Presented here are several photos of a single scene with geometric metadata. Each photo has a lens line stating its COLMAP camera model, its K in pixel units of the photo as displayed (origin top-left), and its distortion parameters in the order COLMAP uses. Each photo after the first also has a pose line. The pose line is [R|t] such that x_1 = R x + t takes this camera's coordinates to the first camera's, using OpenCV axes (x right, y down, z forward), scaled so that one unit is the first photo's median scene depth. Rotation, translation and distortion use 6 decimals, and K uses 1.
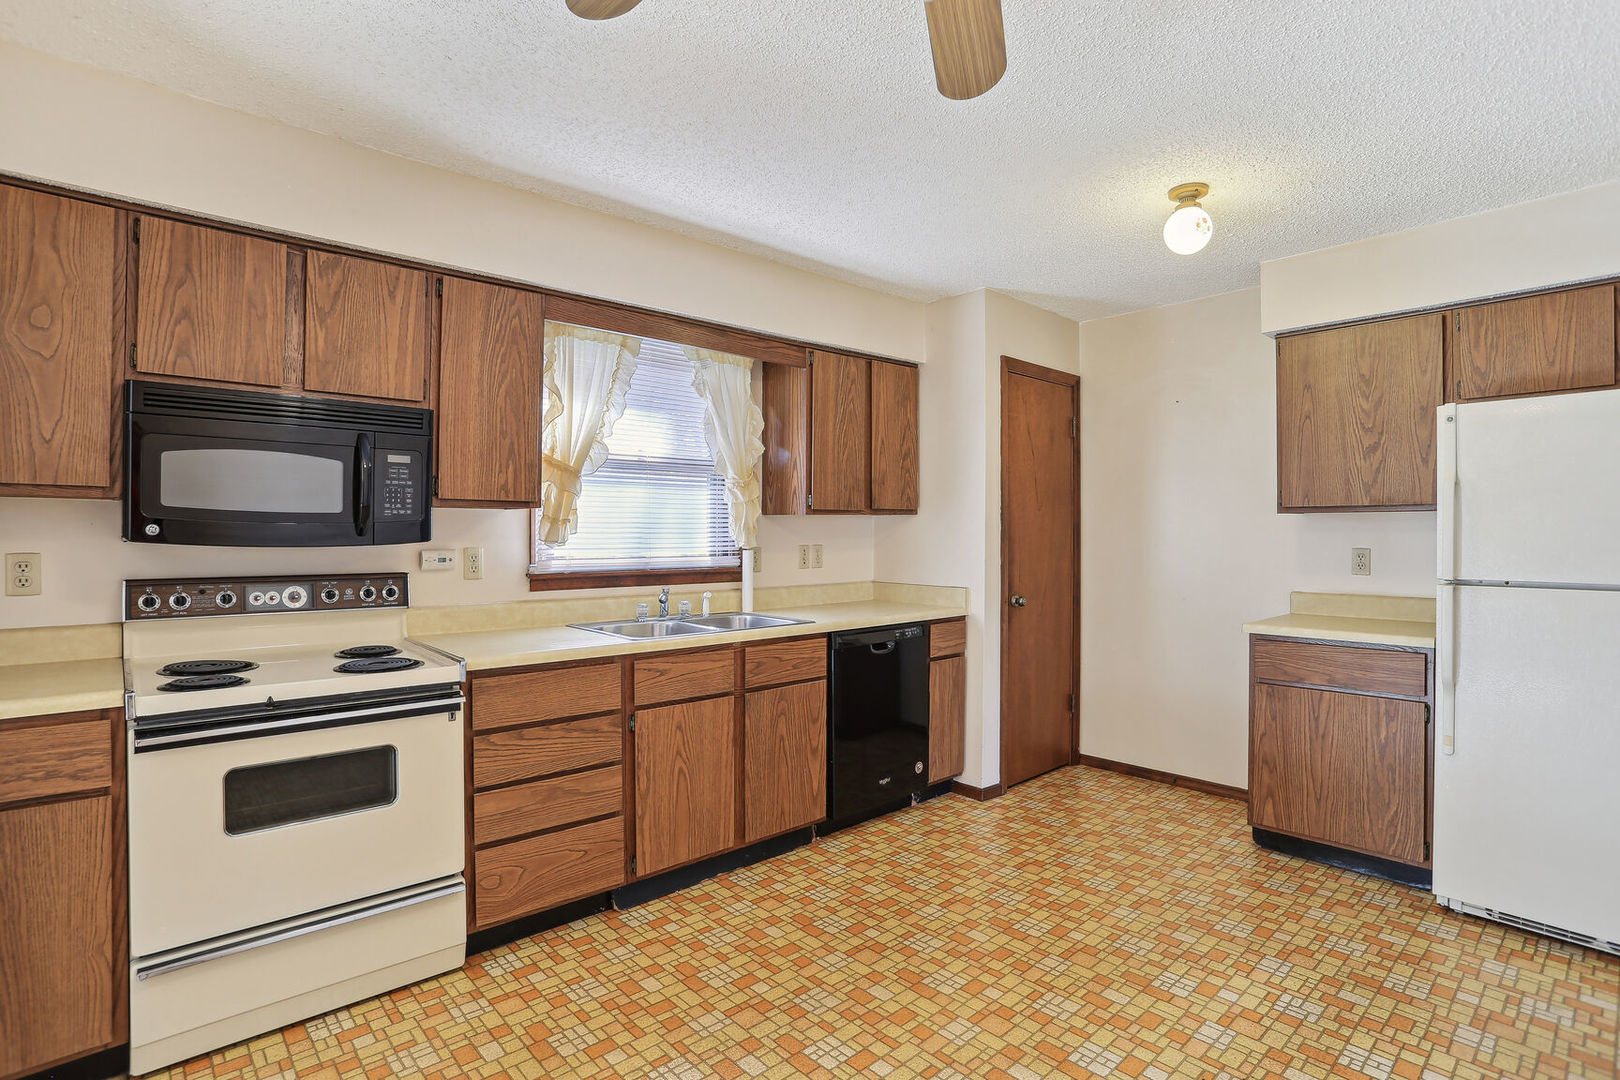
lens RADIAL K [[810.1, 0, 809.1], [0, 810.1, 530.3], [0, 0, 1]] dist [-0.082019, 0.039388]
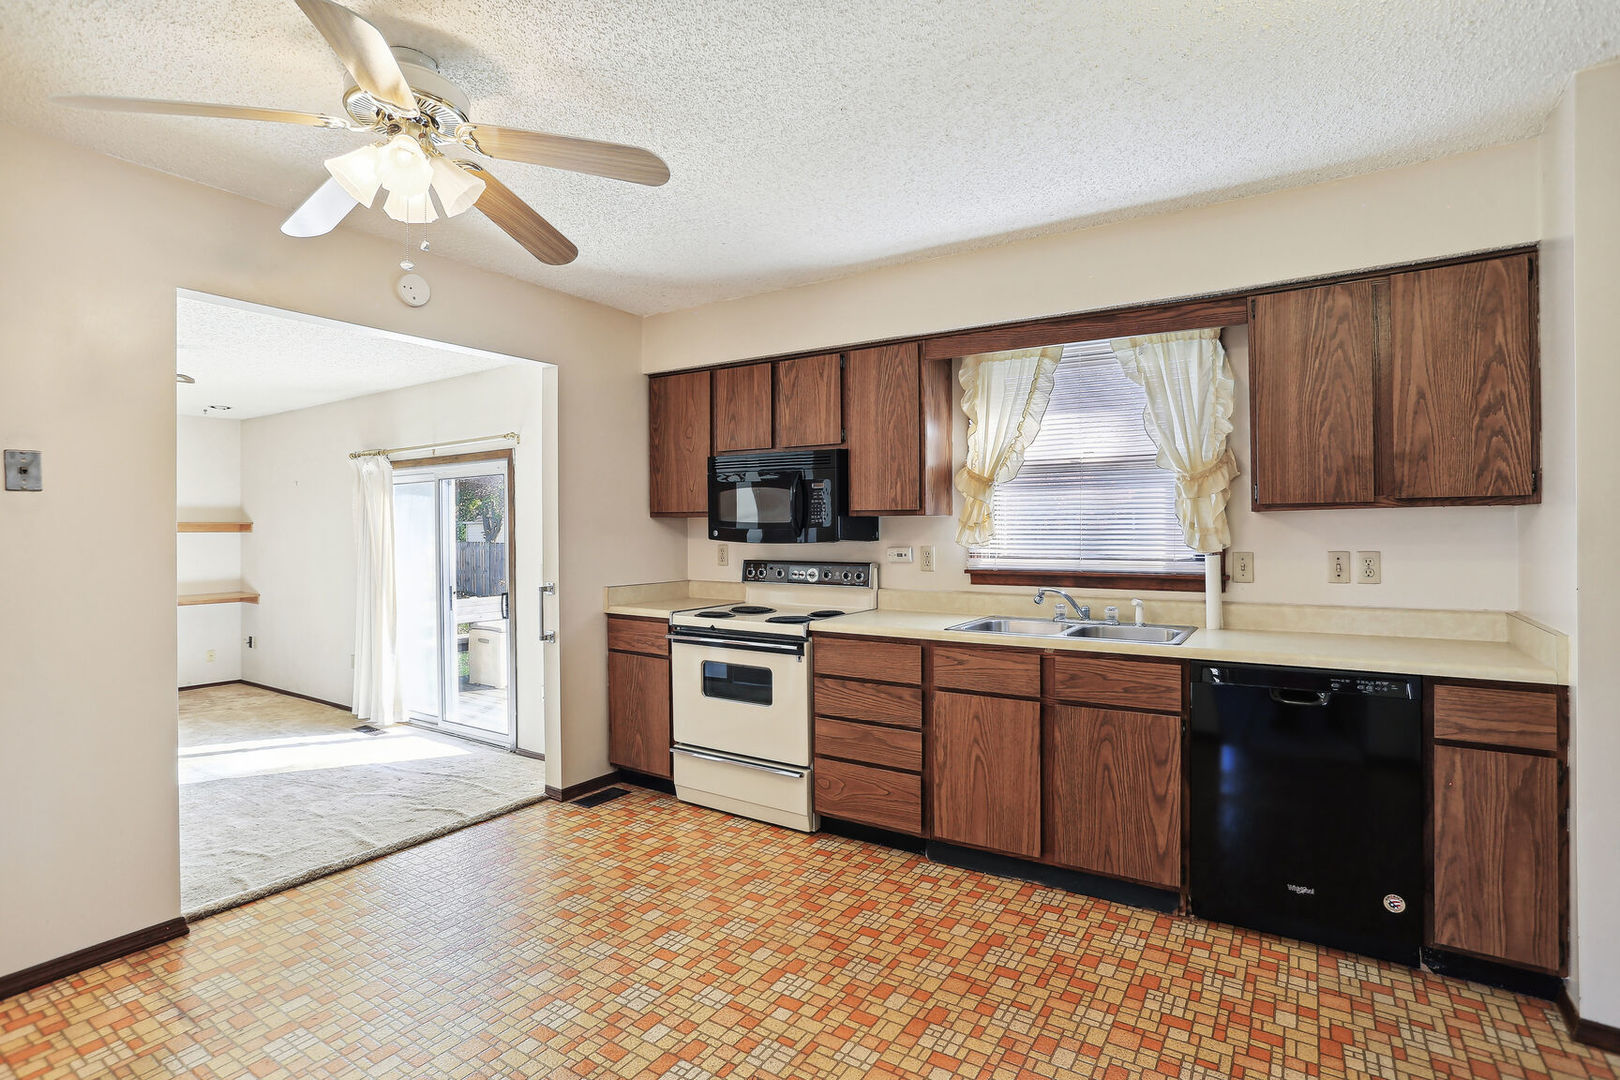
lens RADIAL K [[810.1, 0, 809.1], [0, 810.1, 530.3], [0, 0, 1]] dist [-0.082019, 0.039388]
pose [[0.236132, -0.004194, -0.971712, 0.854426], [0.004442, 0.999985, -0.003236, -0.000474], [0.971711, -0.003553, 0.236147, 0.552936]]
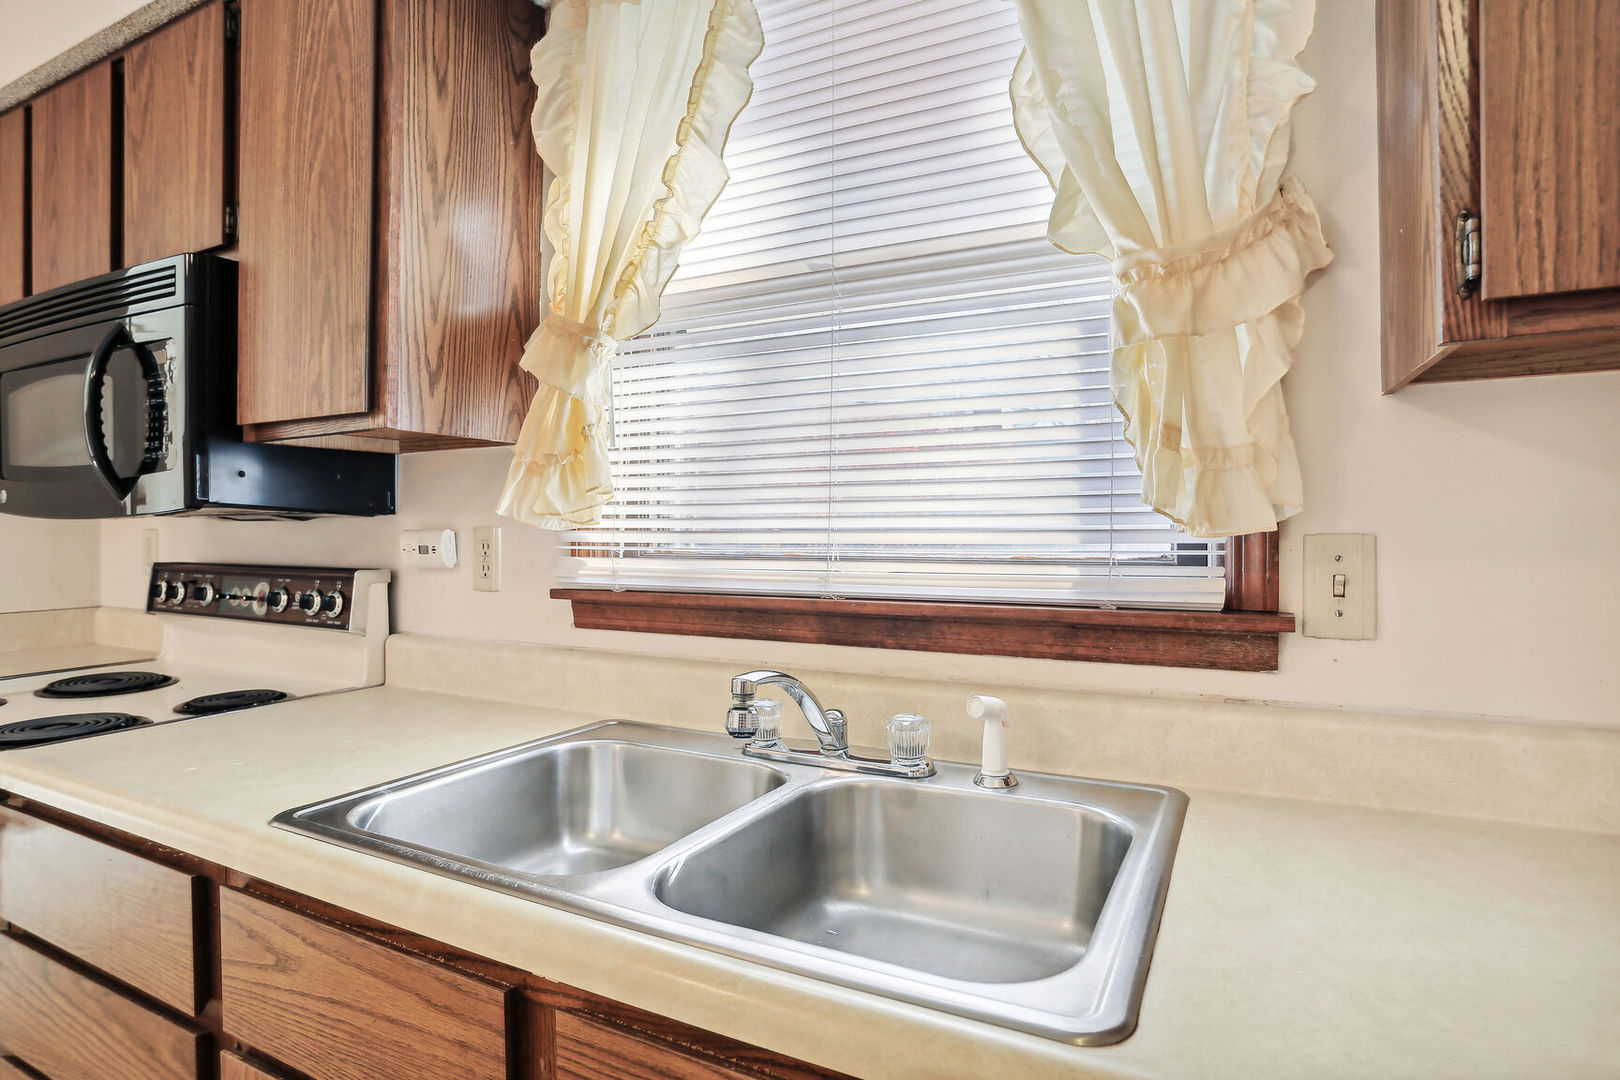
lens RADIAL K [[878.5, 0, 837.5], [0, 878.5, 540.5], [0, 0, 1]] dist [-0.047663, 0.000164]
pose [[0.344445, 0.008389, -0.938769, 0.171476], [0.003372, 0.999943, 0.010173, 0.027413], [0.938801, -0.006670, 0.344397, 1.098791]]
